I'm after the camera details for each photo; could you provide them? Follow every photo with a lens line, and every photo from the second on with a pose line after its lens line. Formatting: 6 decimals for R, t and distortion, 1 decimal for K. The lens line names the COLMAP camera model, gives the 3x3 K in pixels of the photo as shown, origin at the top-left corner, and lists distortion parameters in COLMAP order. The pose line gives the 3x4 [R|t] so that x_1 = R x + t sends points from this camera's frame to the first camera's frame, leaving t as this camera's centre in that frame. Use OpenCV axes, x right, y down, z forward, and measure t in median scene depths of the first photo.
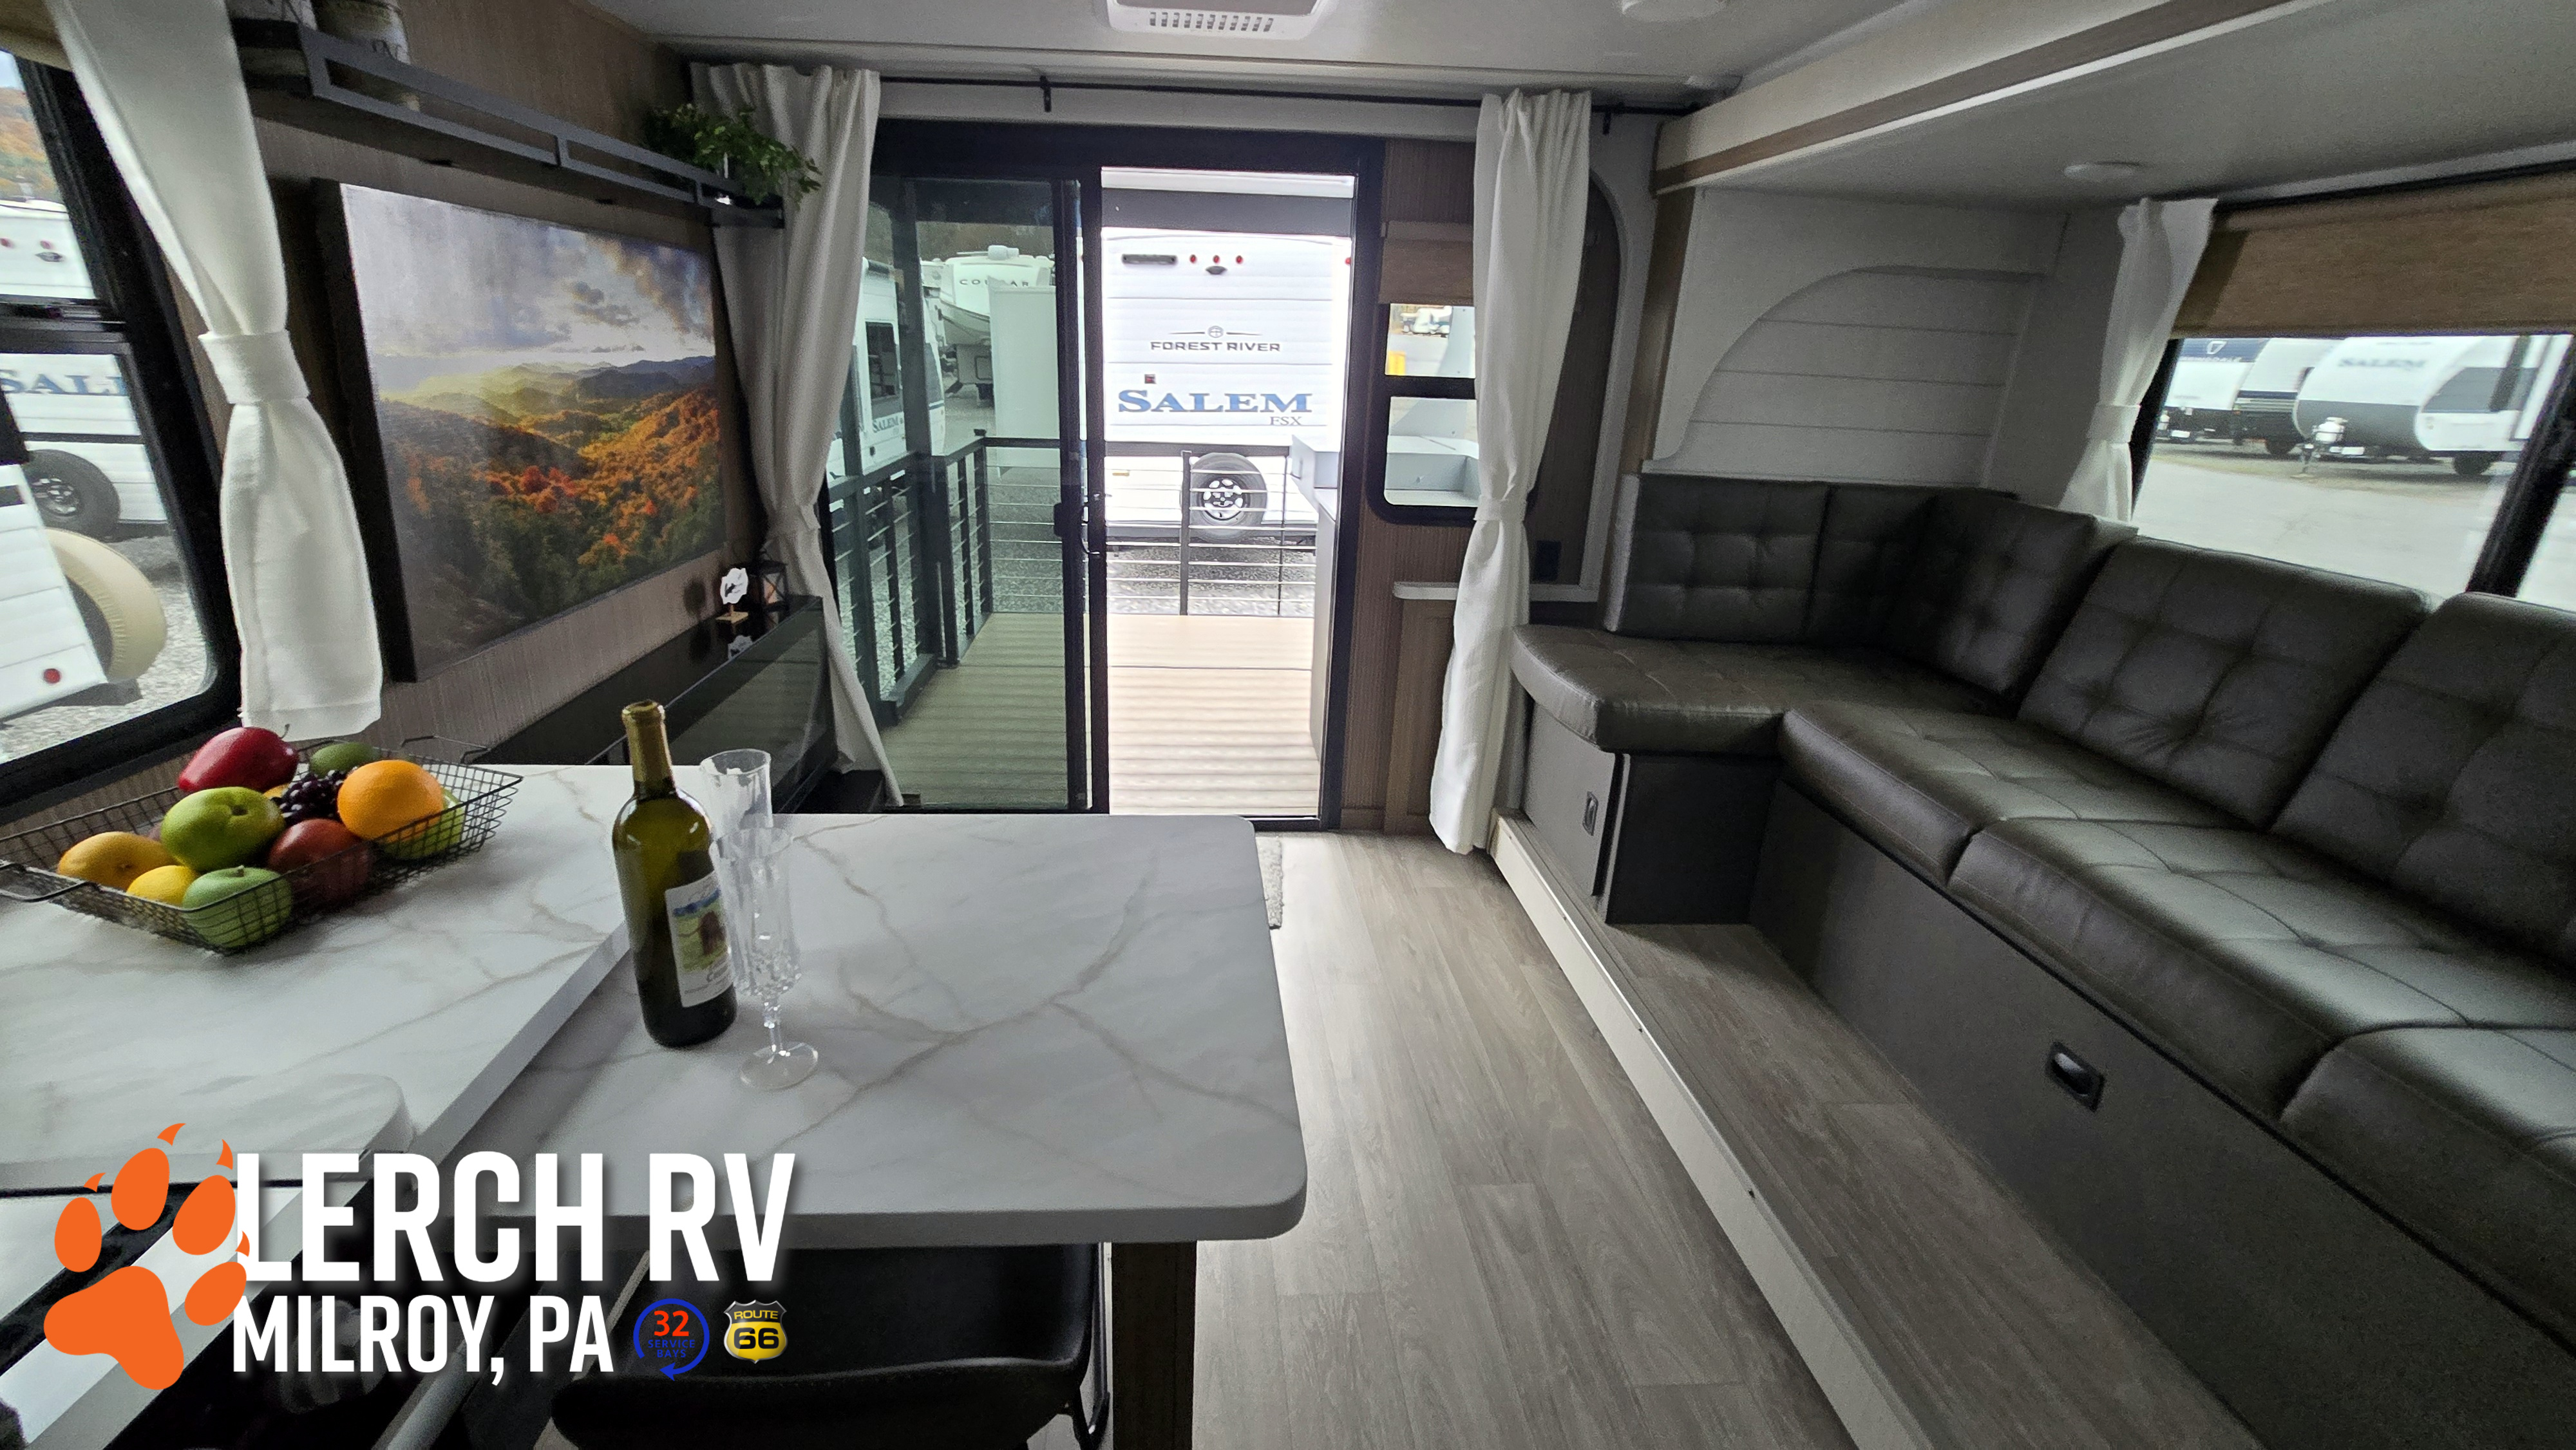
lens RADIAL K [[1059.5, 0, 1288.0], [0, 1059.5, 725.0], [0, 0, 1]] dist [0.001551, 0.001172]
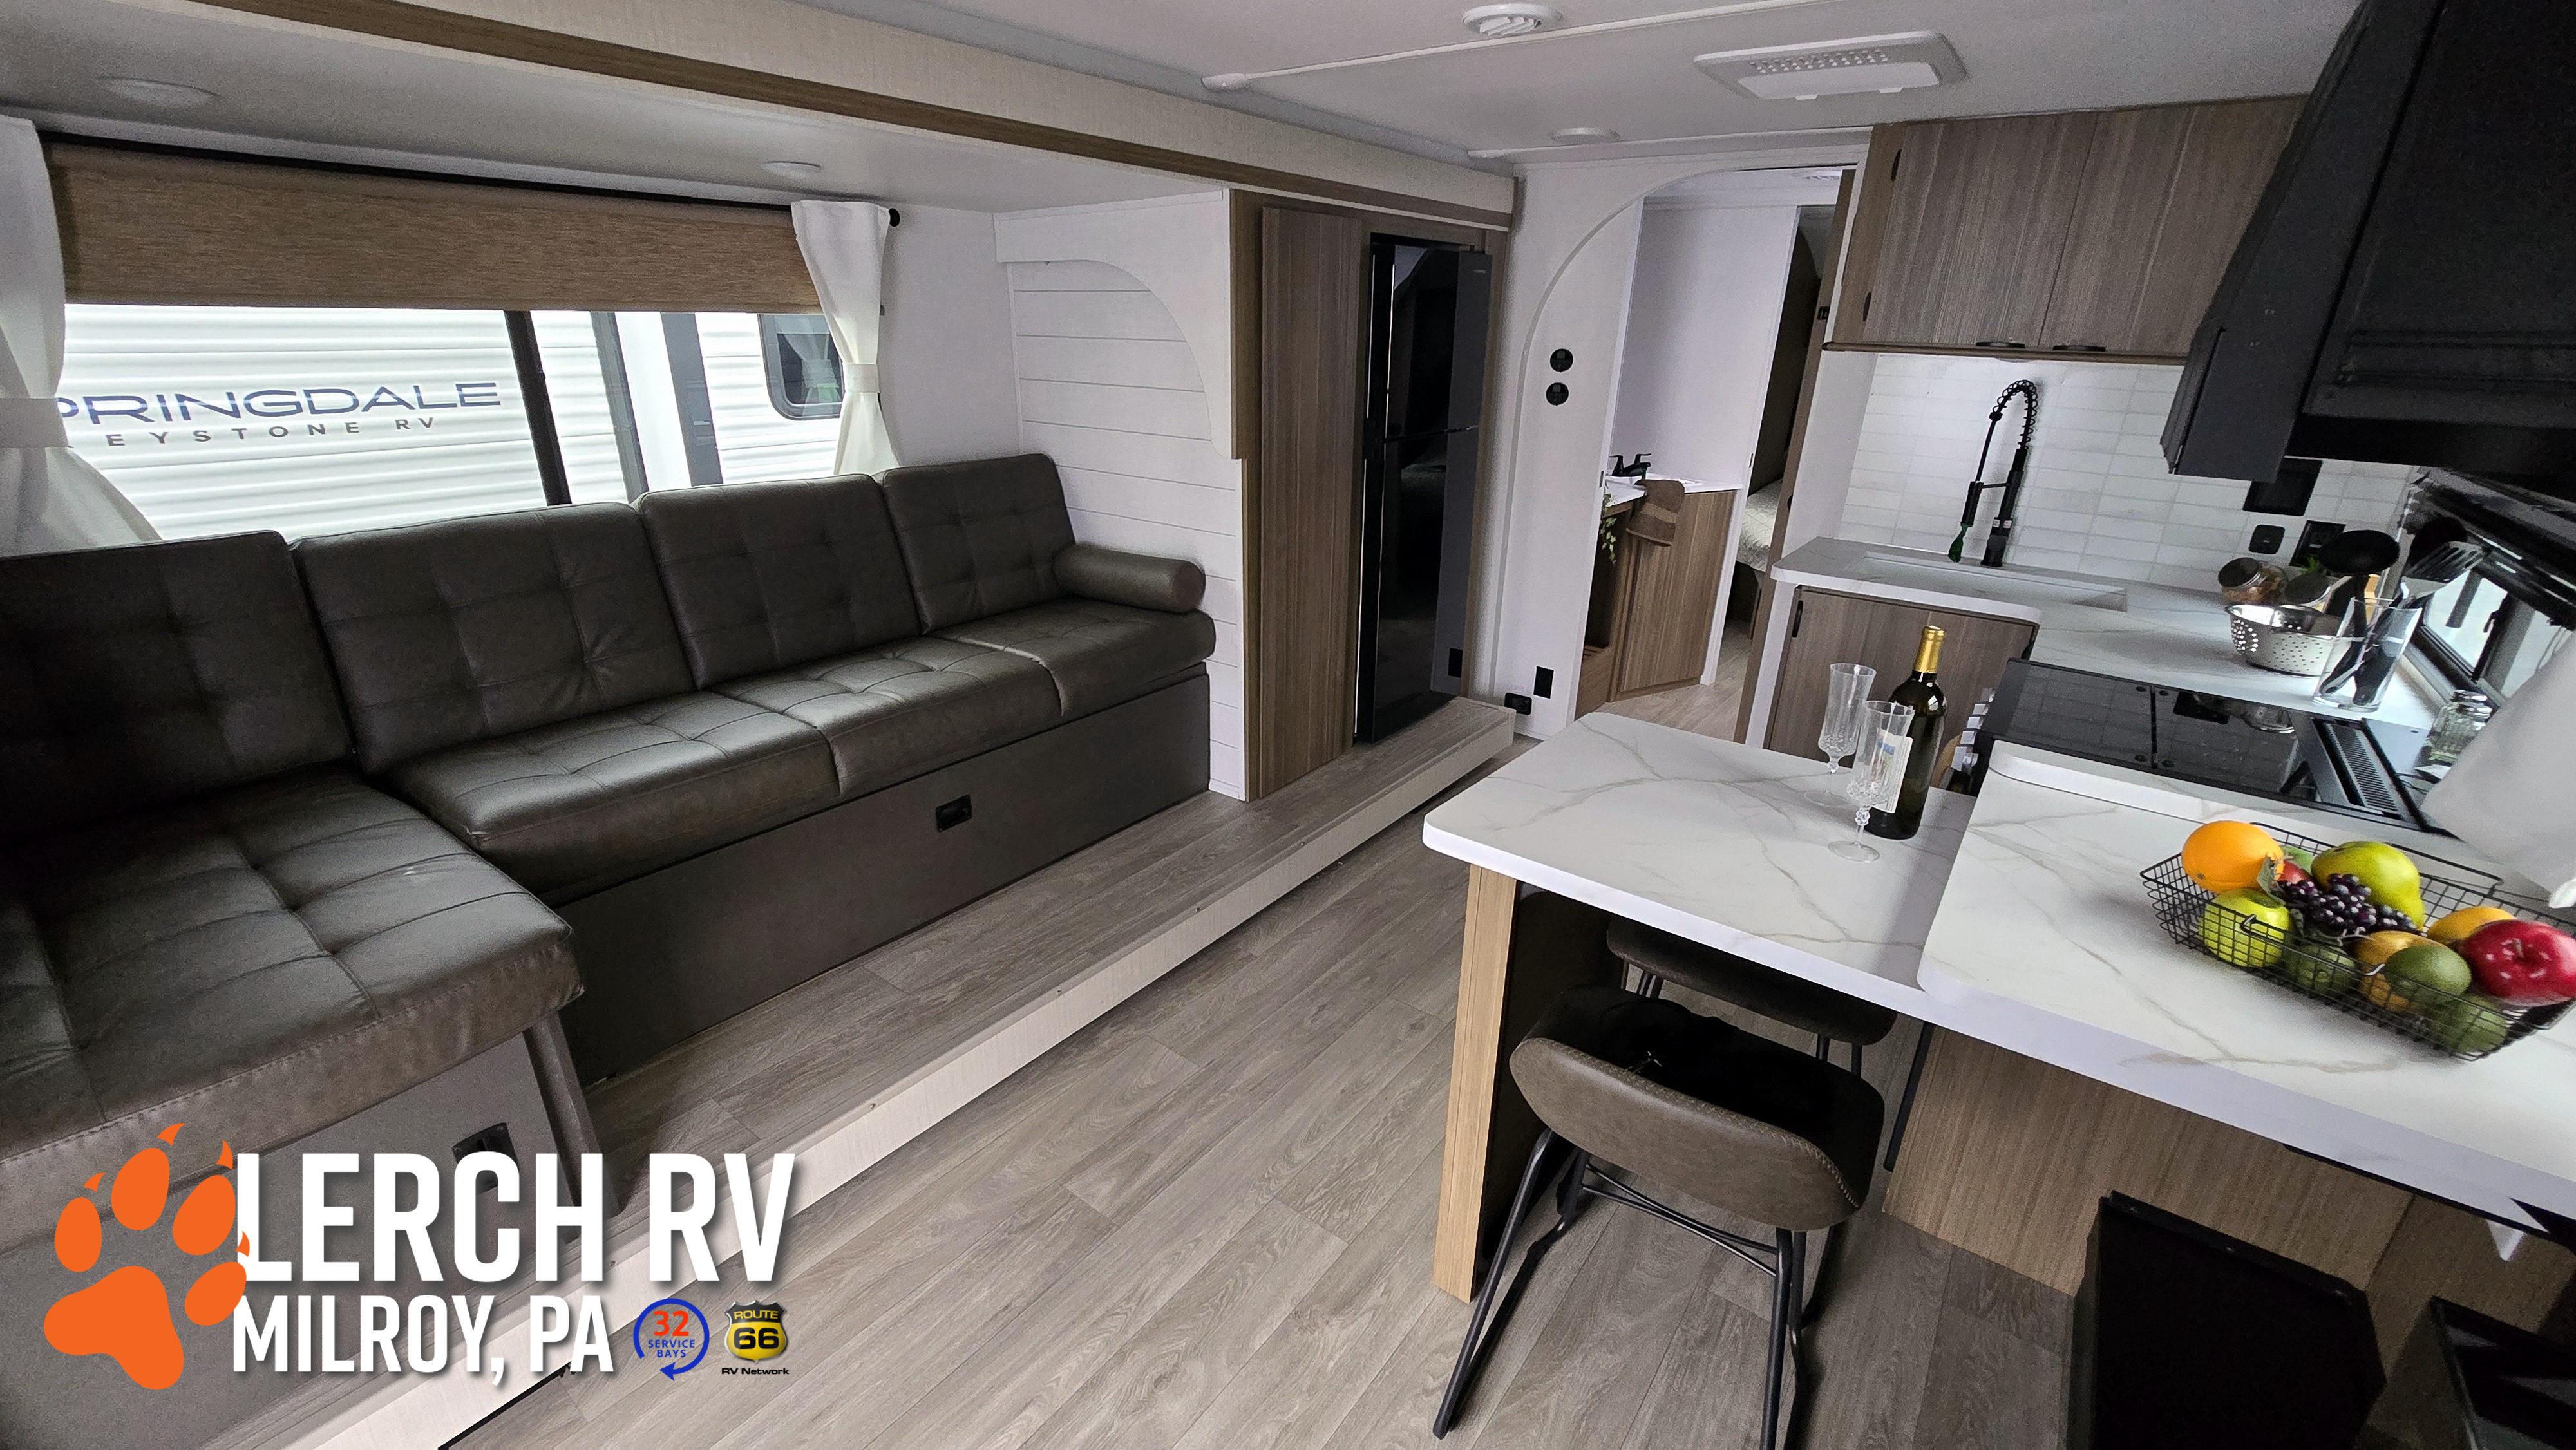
lens RADIAL K [[1018.1, 0, 1263.8], [0, 1018.1, 724.0], [0, 0, 1]] dist [-0.010279, 0.004324]
pose [[-0.707674, -0.298740, 0.640274, -0.330353], [0.205586, 0.779935, 0.591131, -0.374350], [-0.675967, 0.549960, -0.490523, 0.918103]]
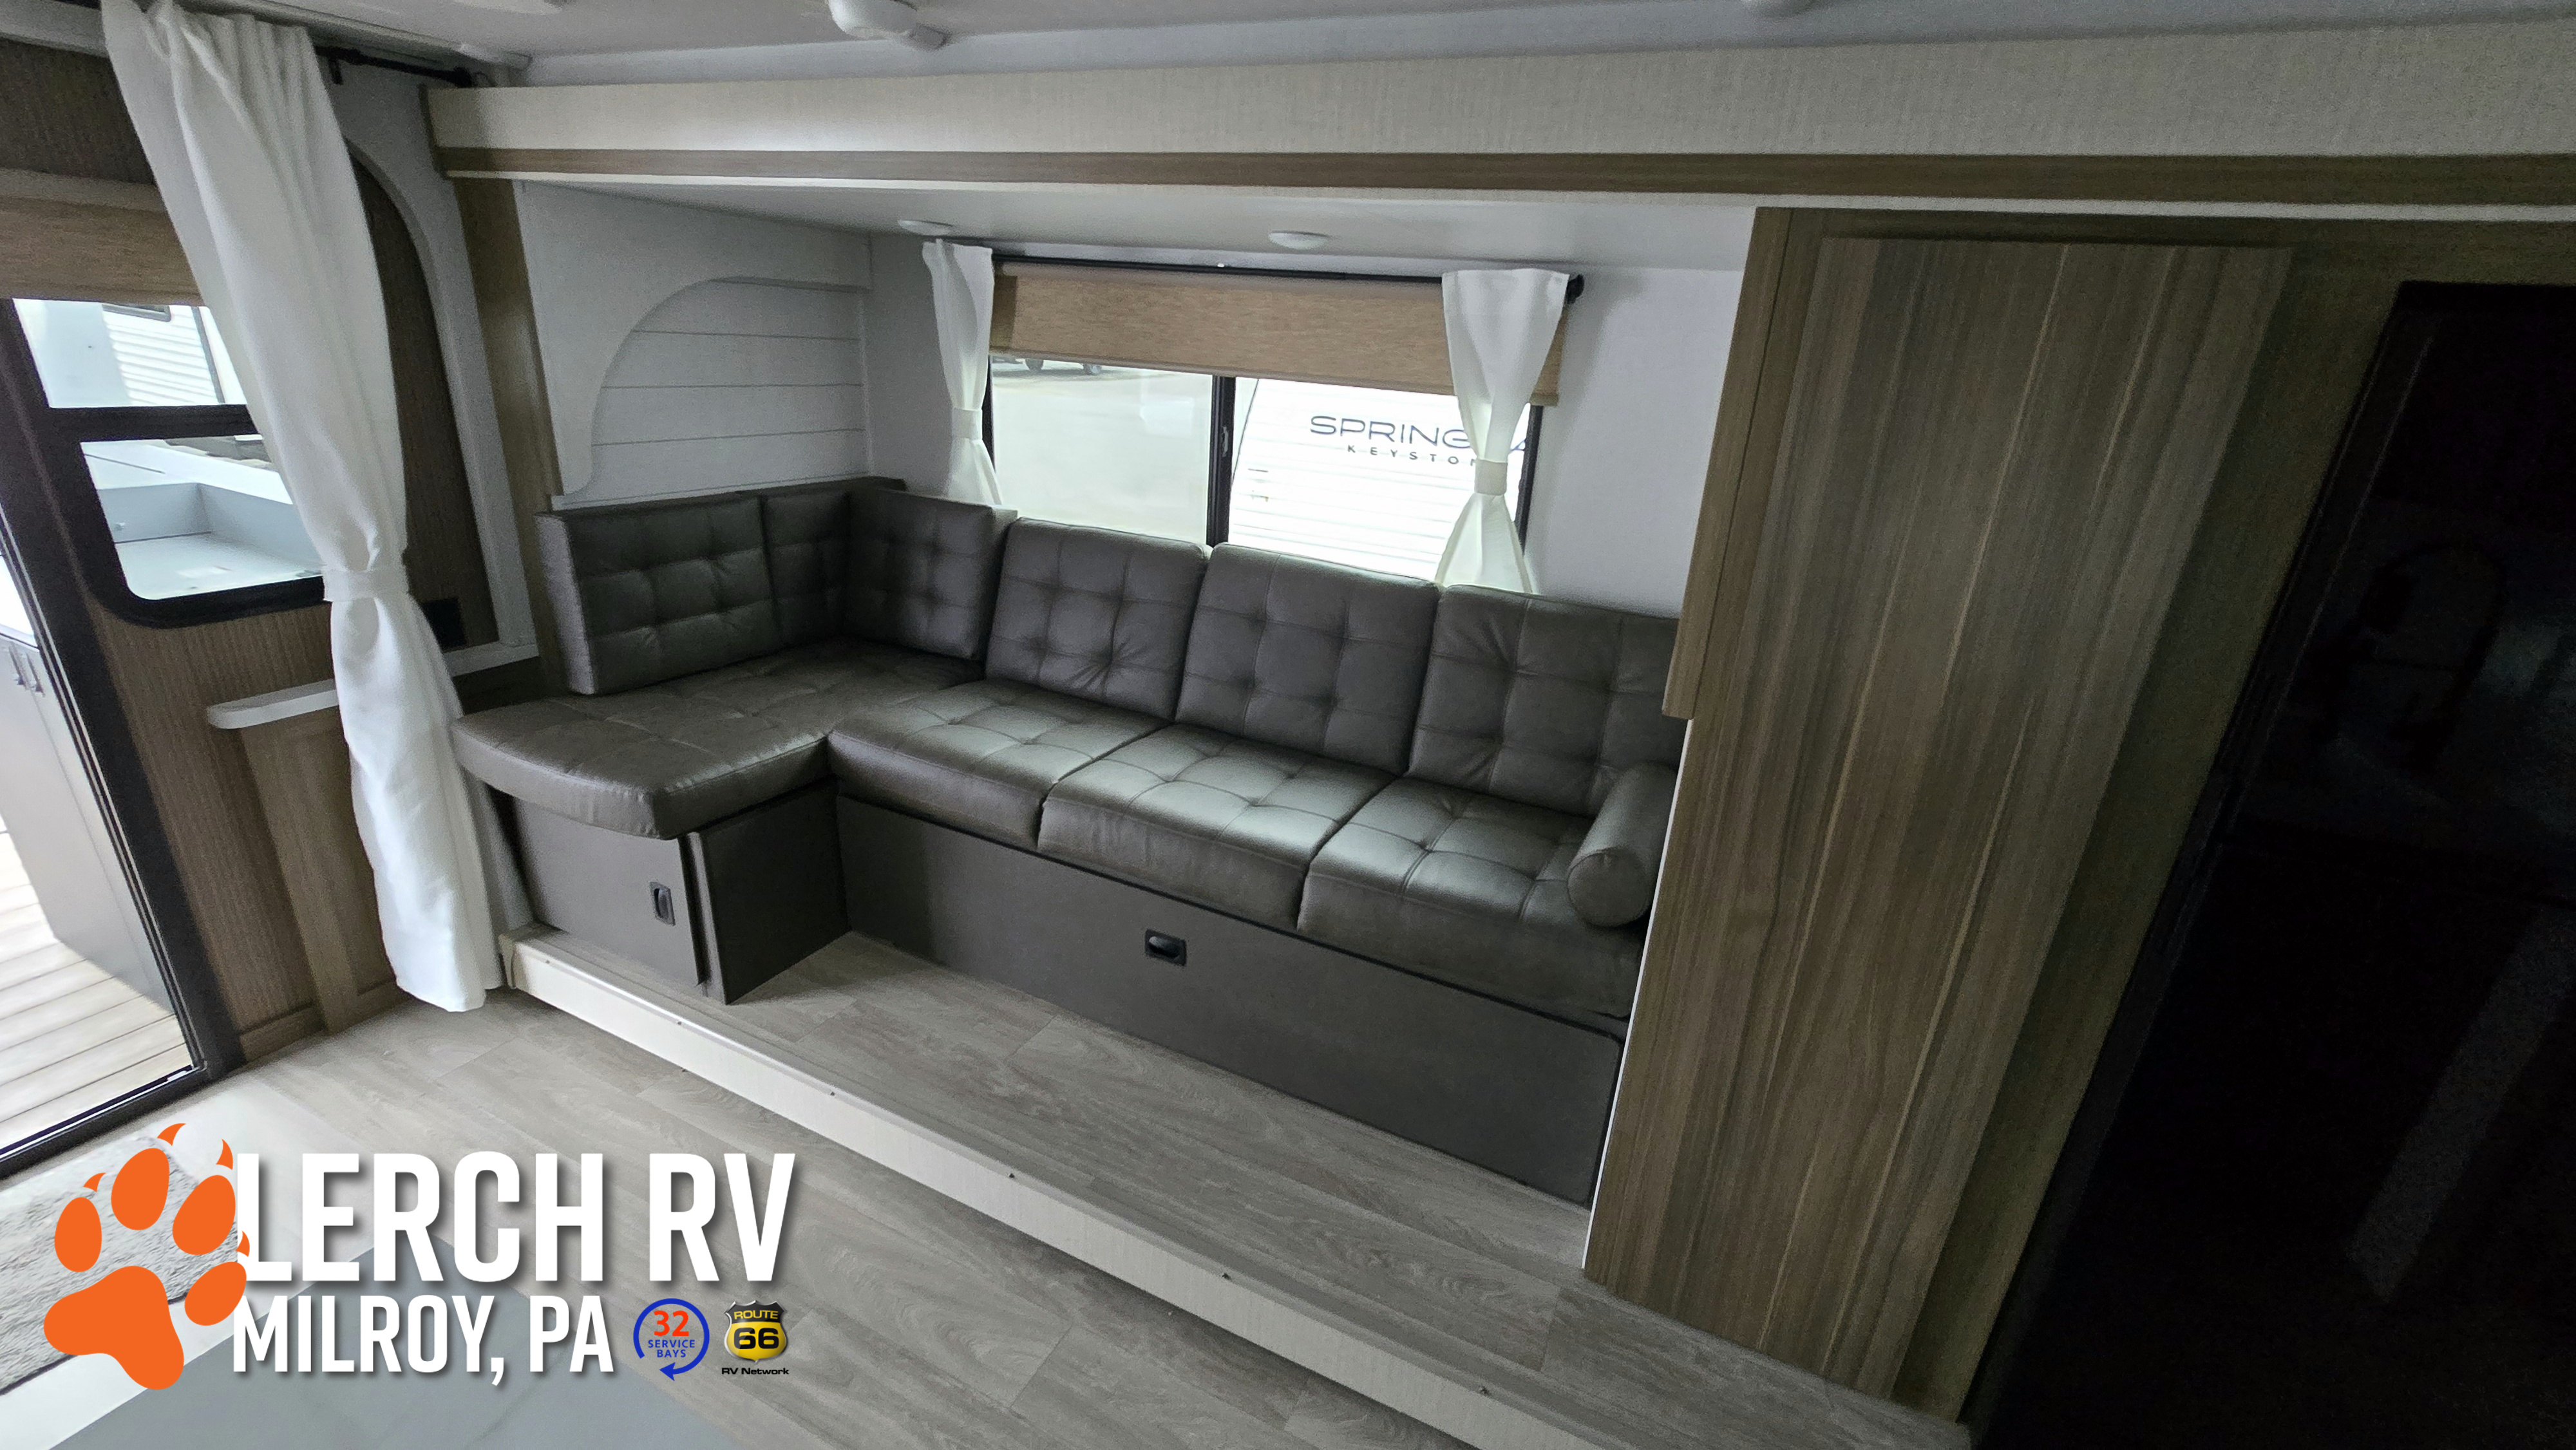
lens RADIAL K [[1018.1, 0, 1263.8], [0, 1018.1, 724.0], [0, 0, 1]] dist [-0.010279, 0.004324]
pose [[0.515334, -0.312729, 0.797892, -0.097320], [0.247580, 0.945669, 0.210744, -0.124426], [-0.820448, 0.088939, 0.564761, 0.090631]]
